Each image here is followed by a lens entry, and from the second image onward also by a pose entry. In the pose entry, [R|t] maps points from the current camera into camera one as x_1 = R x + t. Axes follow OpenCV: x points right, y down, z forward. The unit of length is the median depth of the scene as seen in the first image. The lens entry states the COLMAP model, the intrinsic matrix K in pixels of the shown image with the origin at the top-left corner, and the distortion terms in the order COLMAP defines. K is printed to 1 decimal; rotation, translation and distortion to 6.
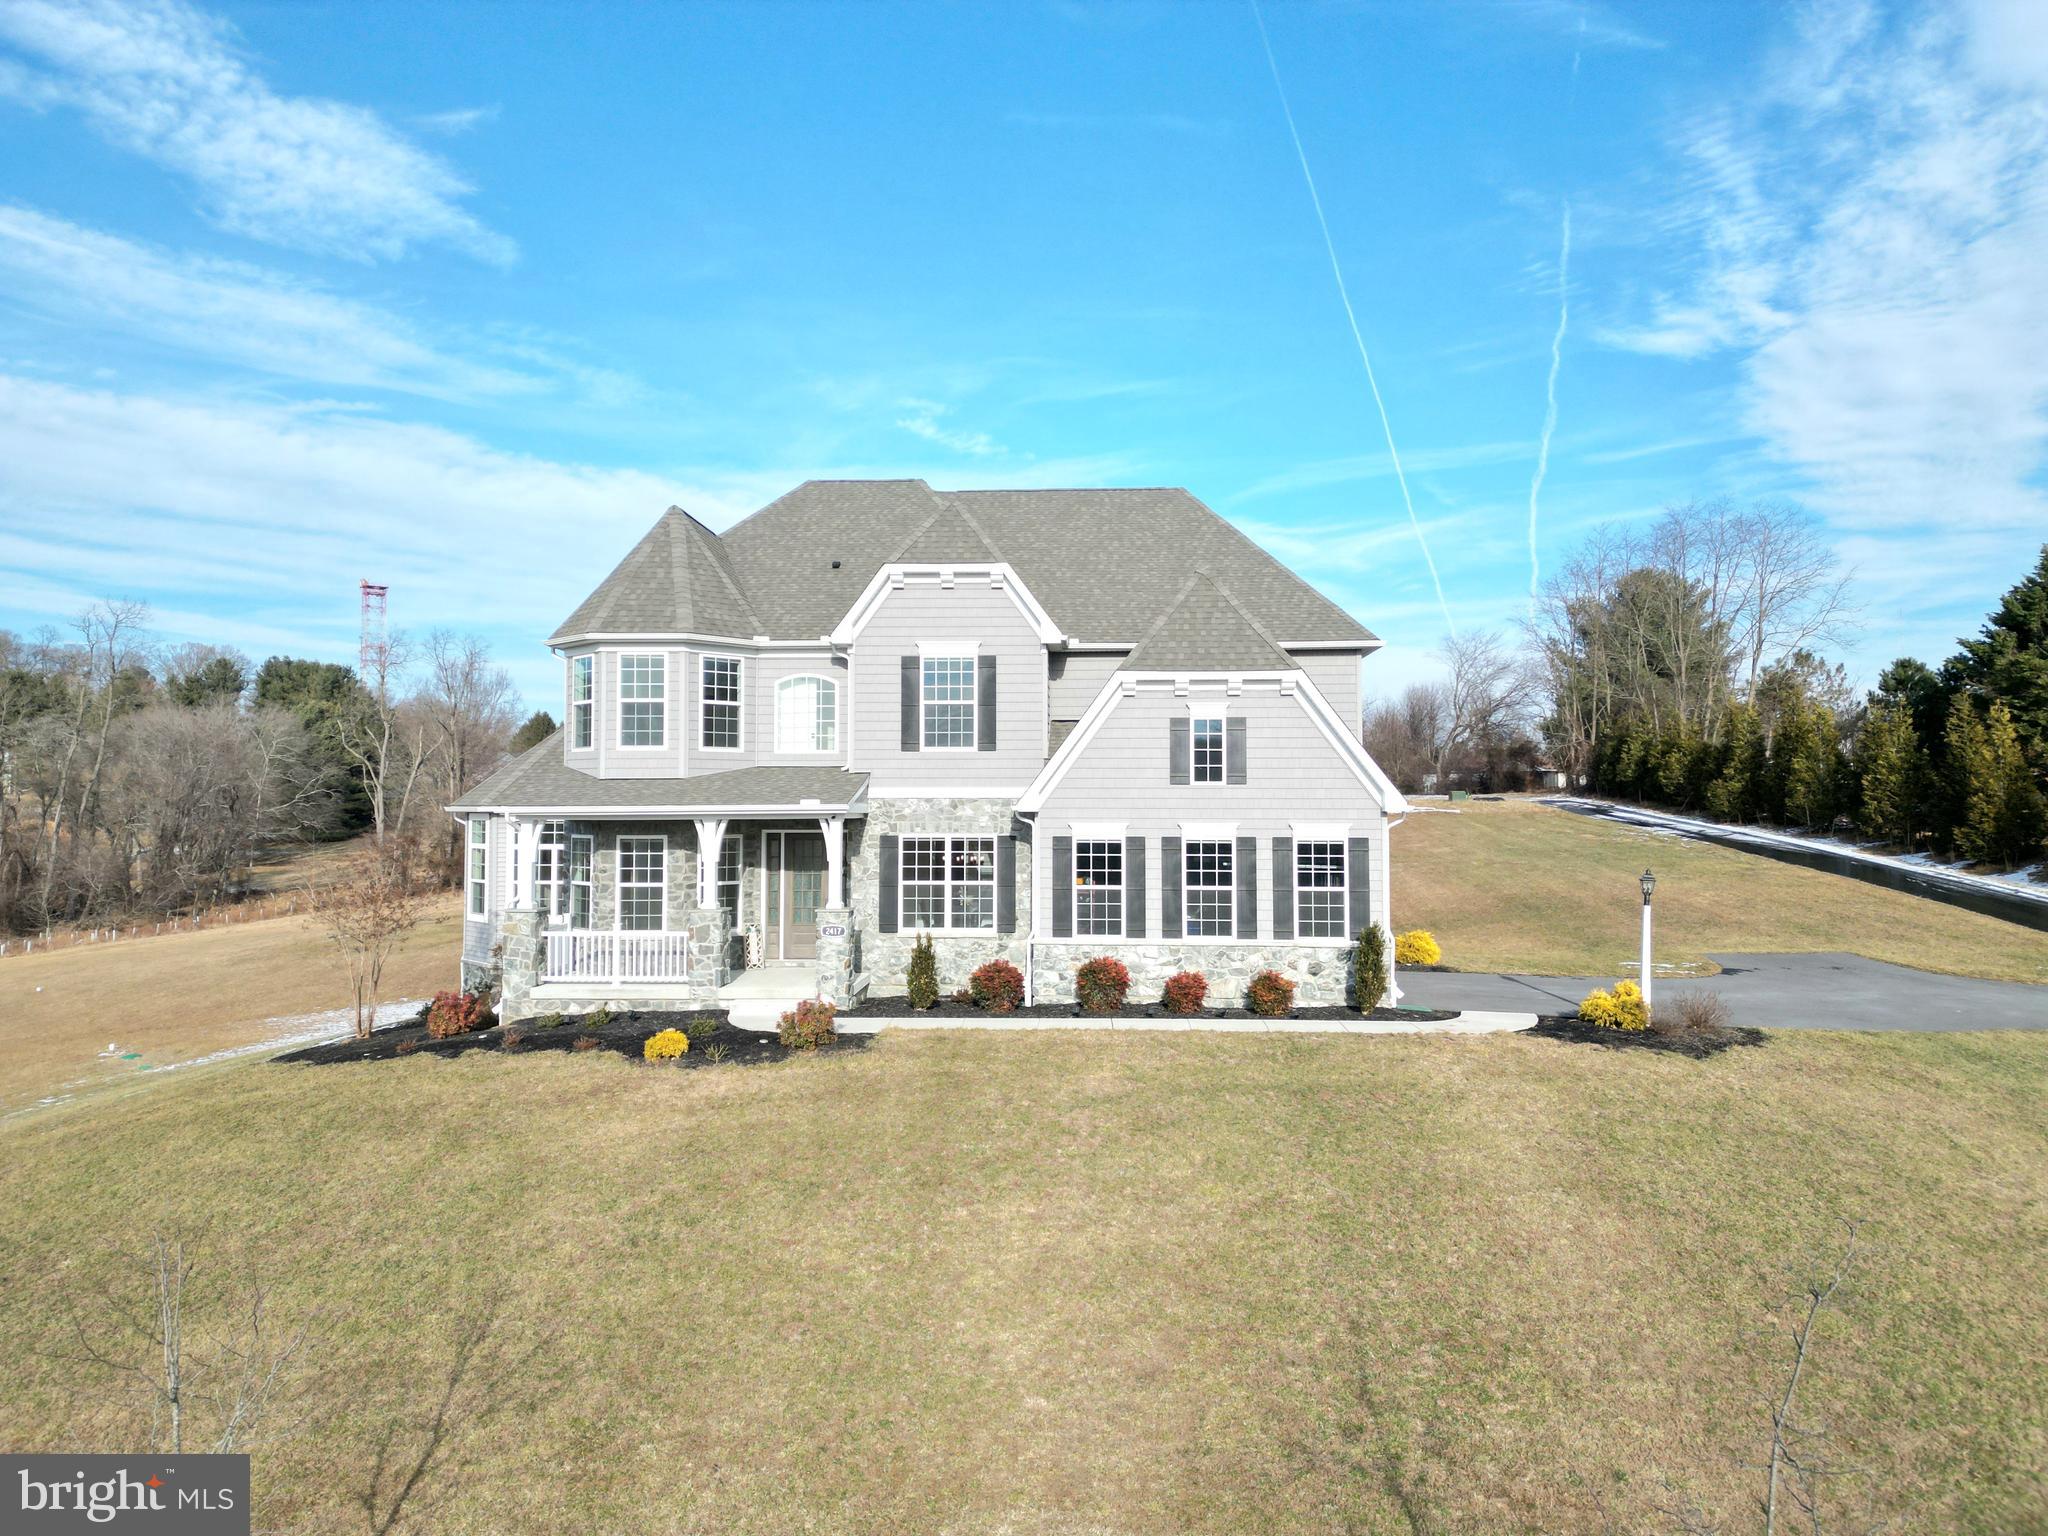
lens RADIAL K [[1416.5, 0, 1034.2], [0, 1416.5, 765.8], [0, 0, 1]] dist [0.052041, -0.037502]
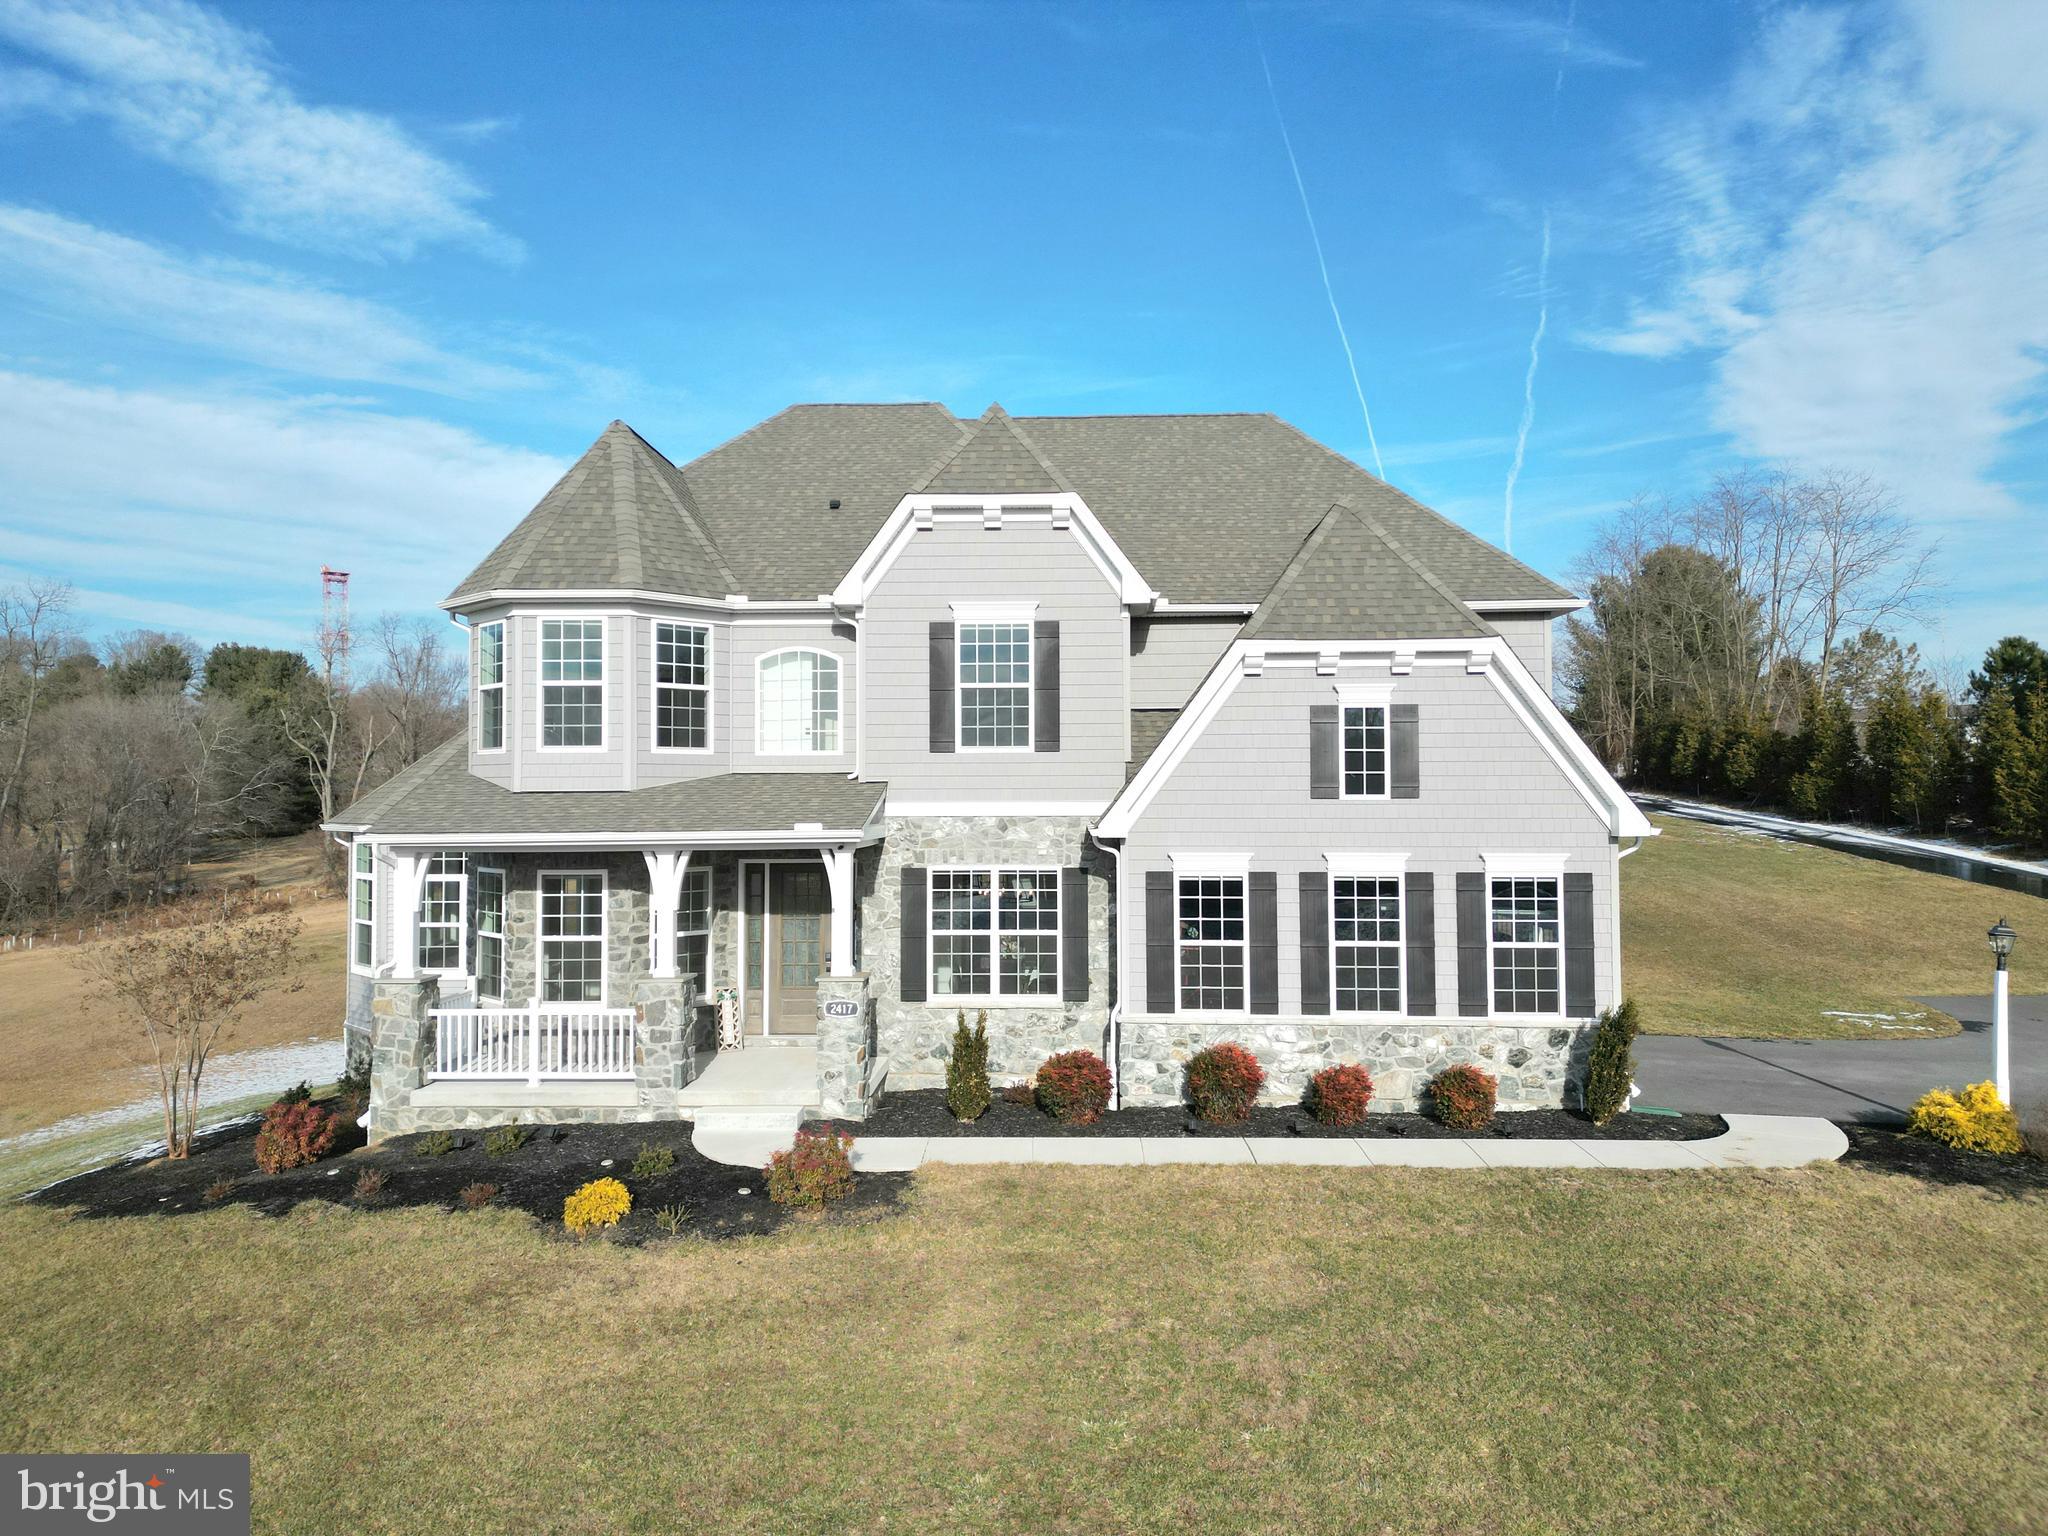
lens RADIAL K [[1416.5, 0, 1028.7], [0, 1416.5, 764.6], [0, 0, 1]] dist [0.052041, -0.037502]
pose [[0.999865, -0.002915, 0.016170, -0.055116], [0.002789, 0.999965, 0.007851, -0.009708], [-0.016192, -0.007805, 0.999838, 0.271184]]
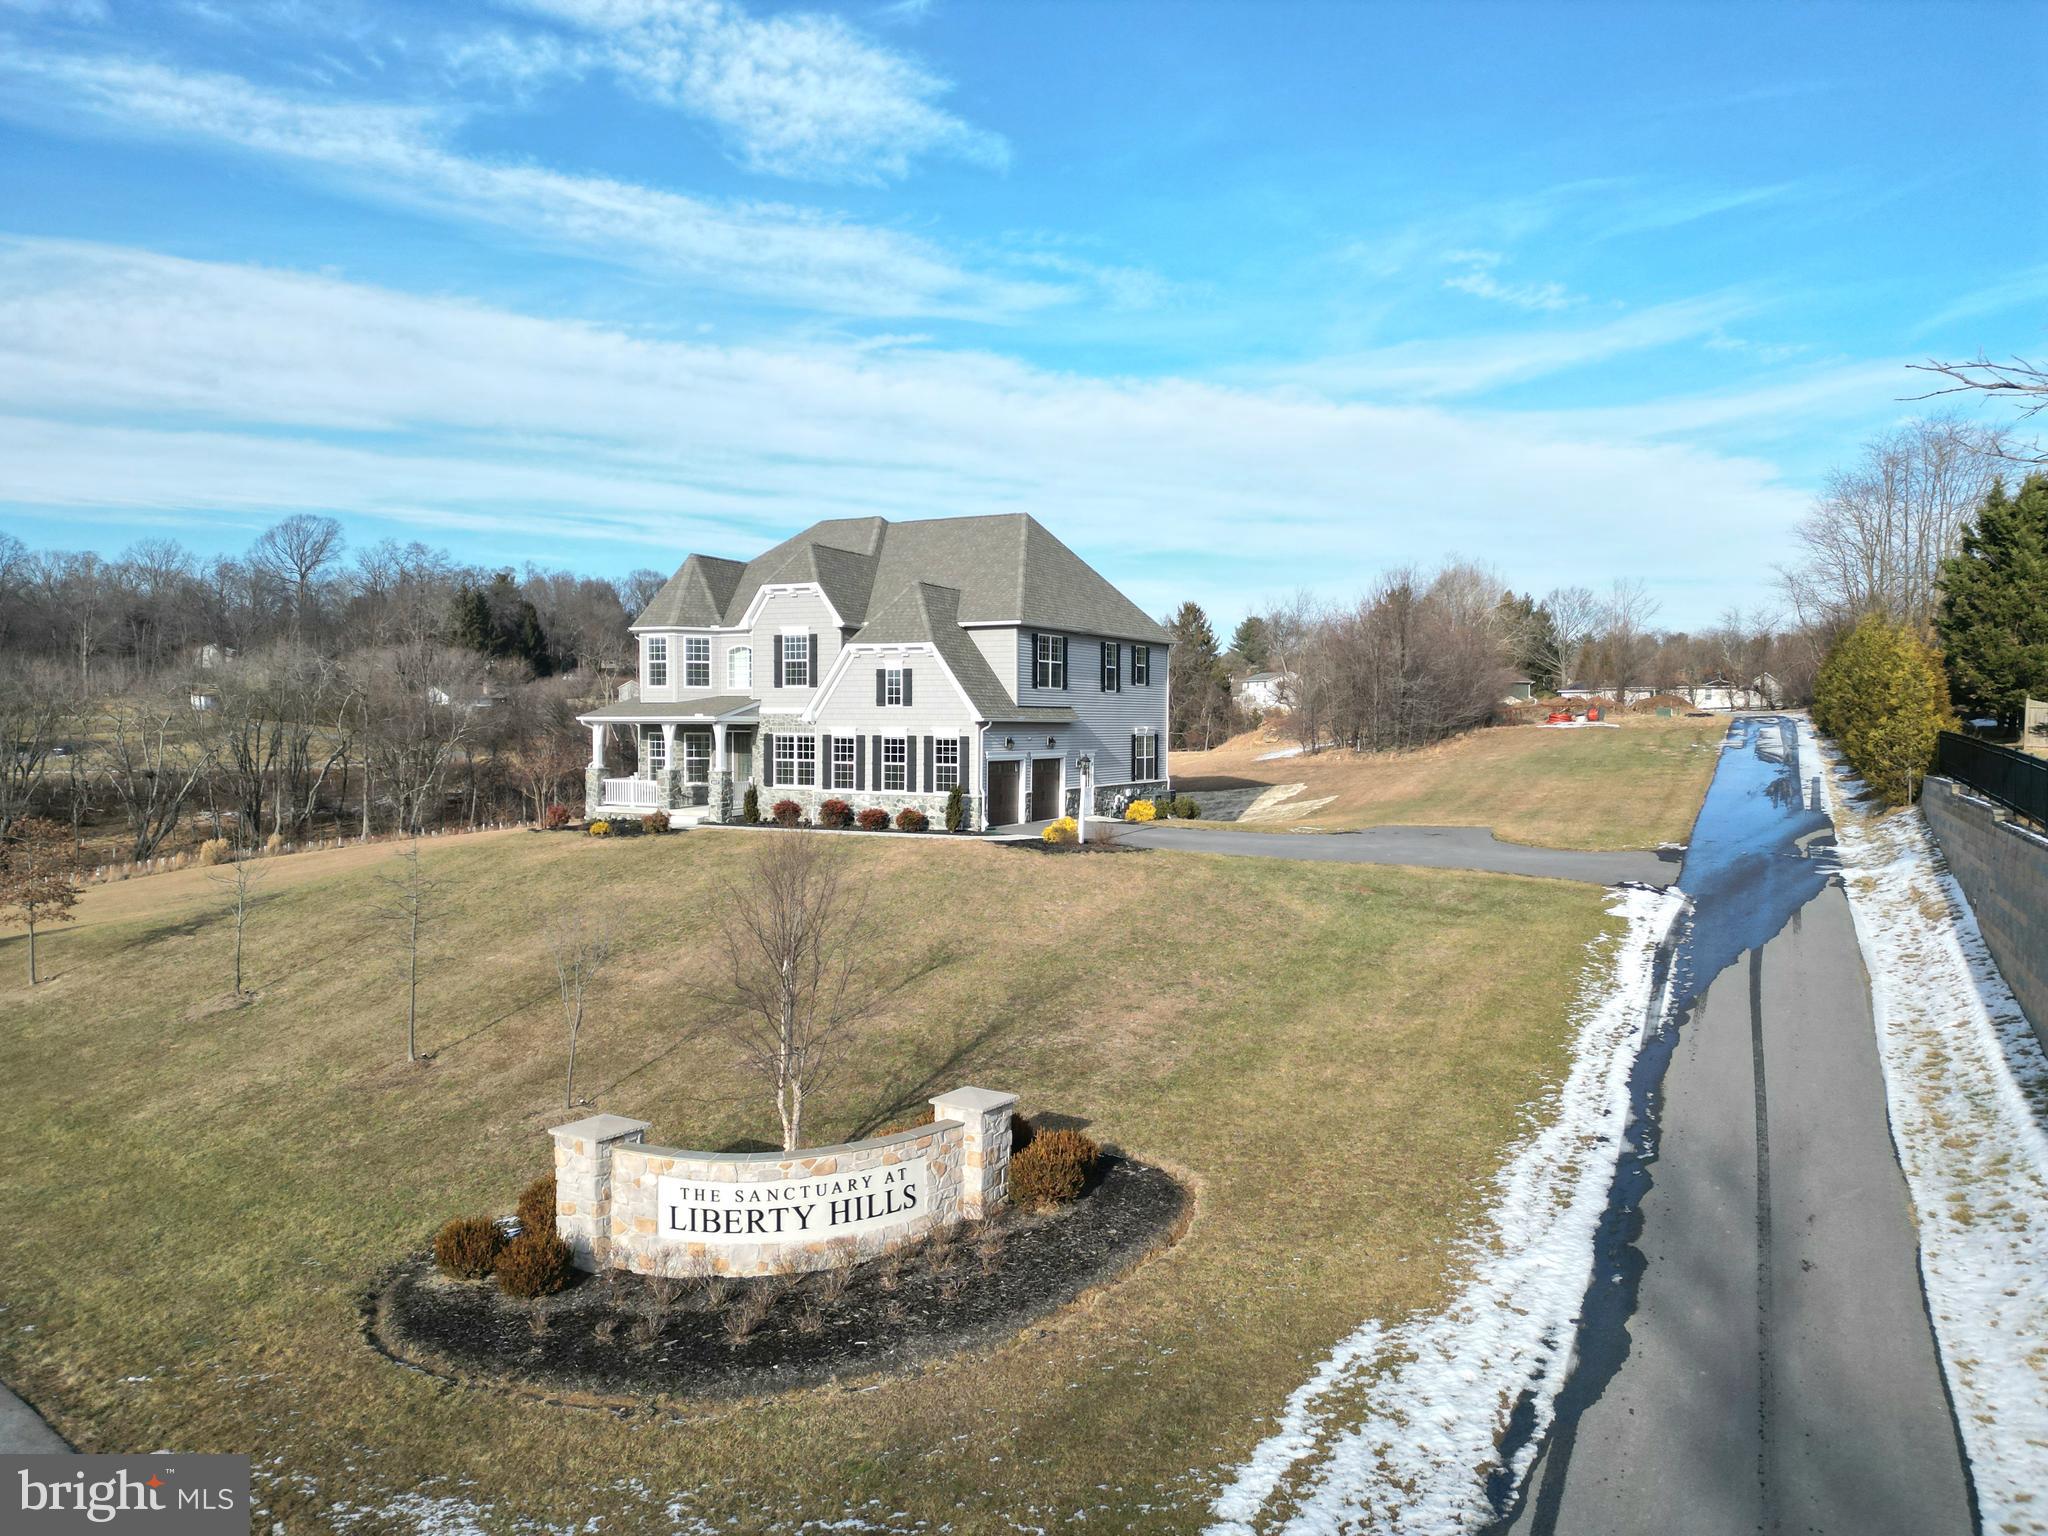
lens RADIAL K [[1416.5, 0, 1016.6], [0, 1416.5, 784.7], [0, 0, 1]] dist [0.052041, -0.037502]
pose [[0.909642, 0.023363, -0.414737, 0.956551], [0.004570, 0.997794, 0.066231, -0.005493], [0.415369, -0.062142, 0.907528, -0.539438]]
